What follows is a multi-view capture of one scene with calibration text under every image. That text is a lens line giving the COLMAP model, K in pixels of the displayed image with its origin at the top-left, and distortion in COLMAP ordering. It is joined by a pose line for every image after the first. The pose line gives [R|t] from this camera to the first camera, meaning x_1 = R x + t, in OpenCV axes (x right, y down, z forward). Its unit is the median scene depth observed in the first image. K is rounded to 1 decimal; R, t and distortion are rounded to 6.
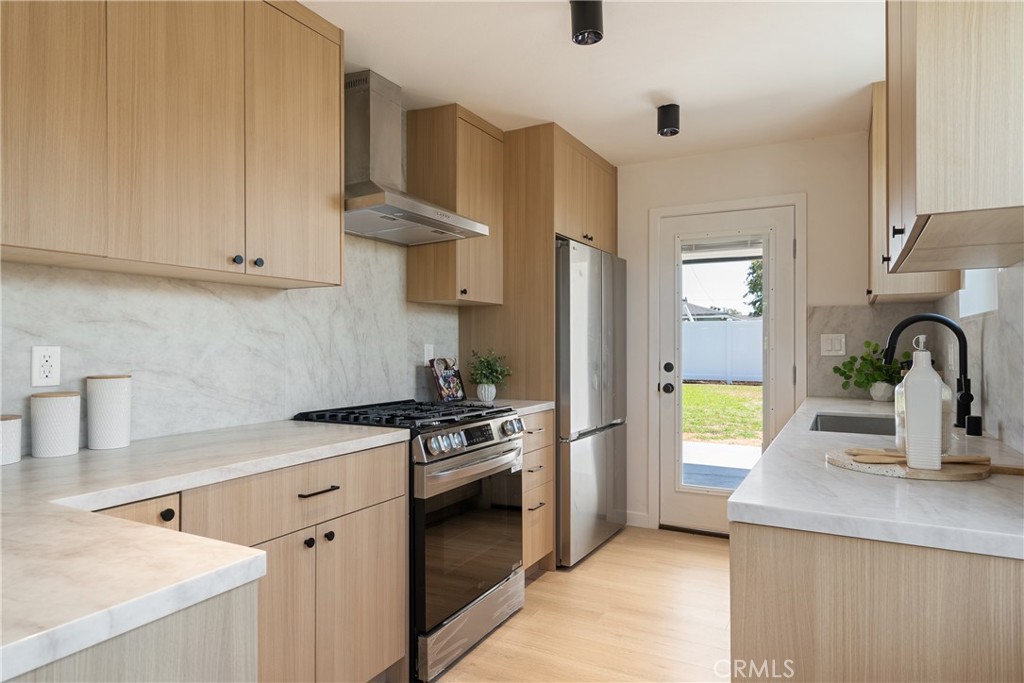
lens RADIAL K [[614.2, 0, 508.8], [0, 614.2, 342.7], [0, 0, 1]] dist [0.007462, 0.001384]
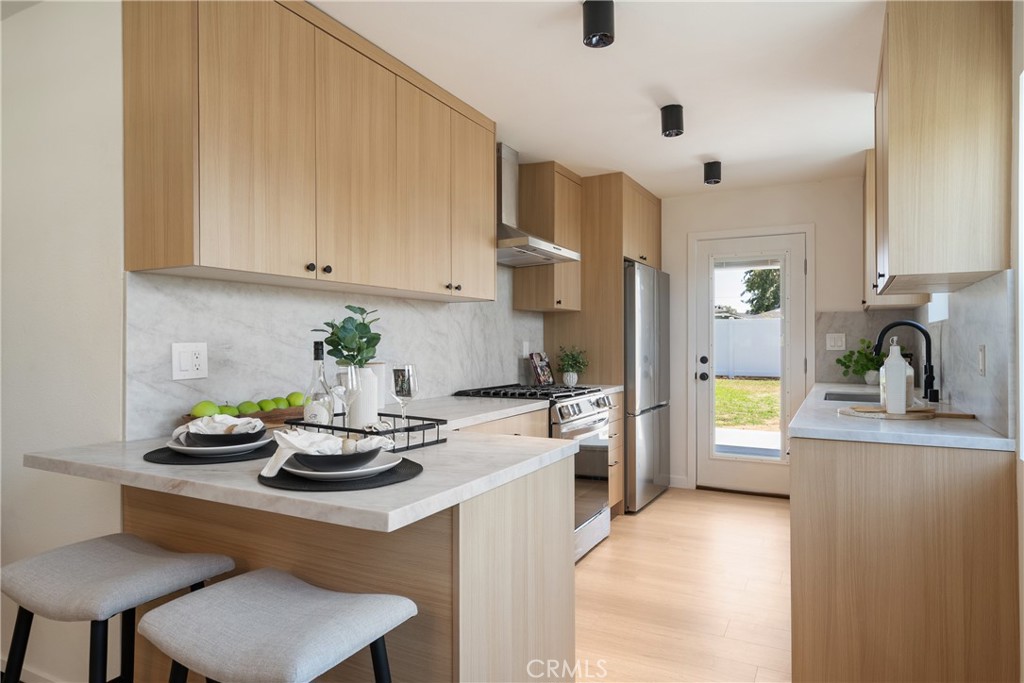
lens RADIAL K [[614.2, 0, 504.8], [0, 614.2, 339.0], [0, 0, 1]] dist [0.007462, 0.001384]
pose [[0.999996, -0.000390, 0.002667, -0.180508], [0.000392, 0.999999, -0.000964, -0.002178], [-0.002667, 0.000965, 0.999996, -0.305415]]
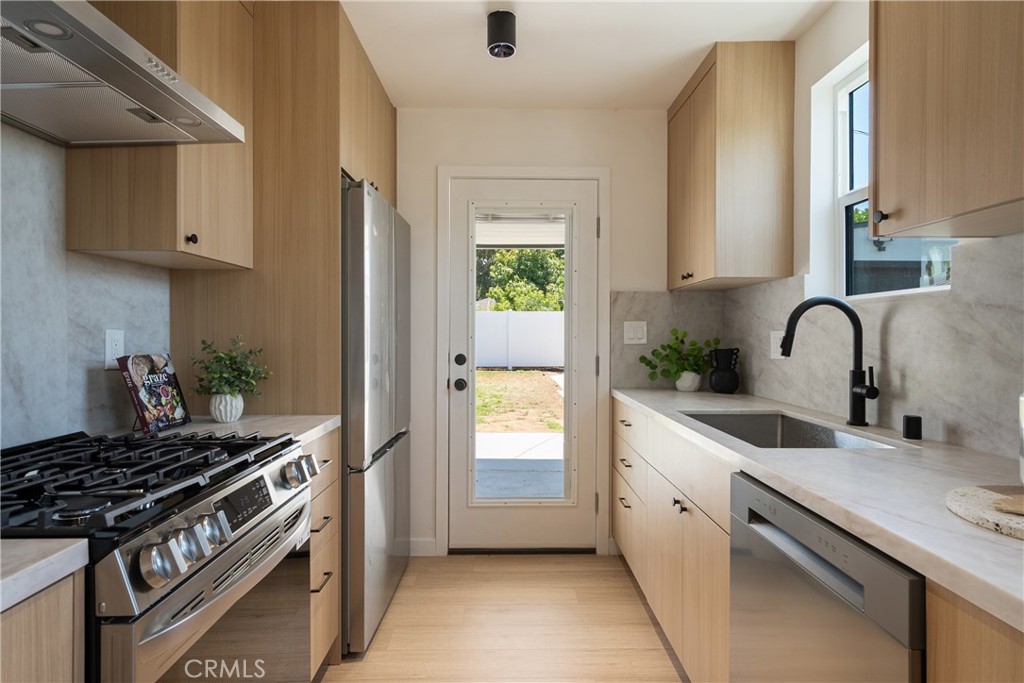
lens RADIAL K [[563.4, 0, 508.2], [0, 563.4, 337.8], [0, 0, 1]] dist [-0.001601, 0.006806]
pose [[0.871930, -0.001669, 0.489628, -0.068266], [-0.003643, 0.999944, 0.009896, 0.003449], [-0.489617, -0.010412, 0.871875, 0.365667]]
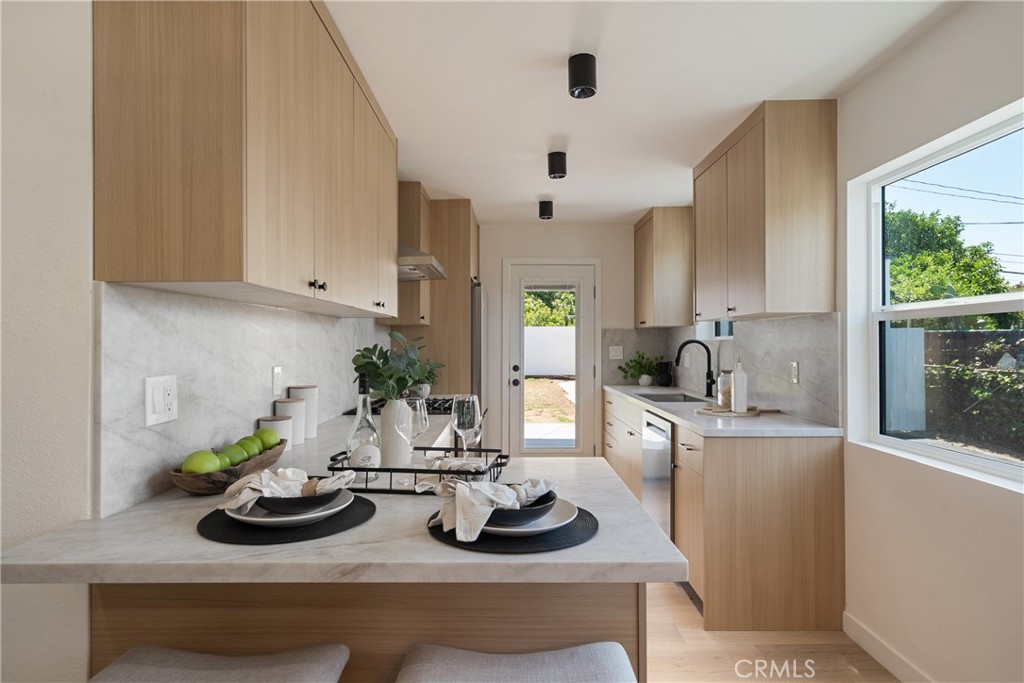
lens RADIAL K [[563.4, 0, 501.9], [0, 563.4, 337.9], [0, 0, 1]] dist [-0.001601, 0.006806]
pose [[0.879577, 0.004501, 0.475736, -0.484169], [-0.001347, 0.999975, -0.006972, -0.026690], [-0.475756, 0.005492, 0.879560, -0.187246]]
